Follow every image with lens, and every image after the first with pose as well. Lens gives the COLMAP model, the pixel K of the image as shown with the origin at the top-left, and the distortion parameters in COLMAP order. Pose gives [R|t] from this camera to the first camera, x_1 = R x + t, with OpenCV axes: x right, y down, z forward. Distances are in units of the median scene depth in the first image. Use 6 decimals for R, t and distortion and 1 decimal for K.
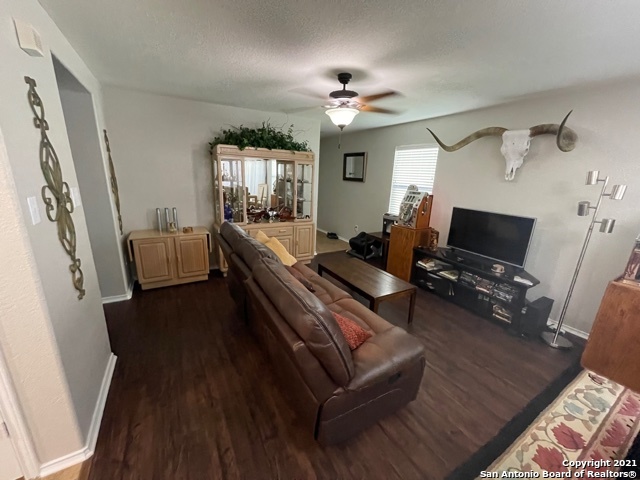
lens RADIAL K [[259.6, 0, 321.4], [0, 259.6, 242.6], [0, 0, 1]] dist [0.007051, -0.000100]
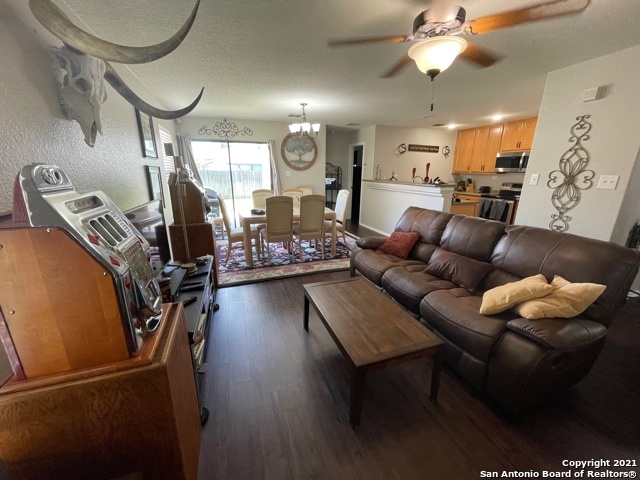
lens RADIAL K [[259.6, 0, 321.0], [0, 259.6, 239.9], [0, 0, 1]] dist [0.007051, -0.000100]
pose [[-0.979783, -0.095640, 0.175721, 0.155599], [0.006643, 0.862295, 0.506363, -0.351561], [-0.199952, 0.497293, -0.844227, 1.480046]]
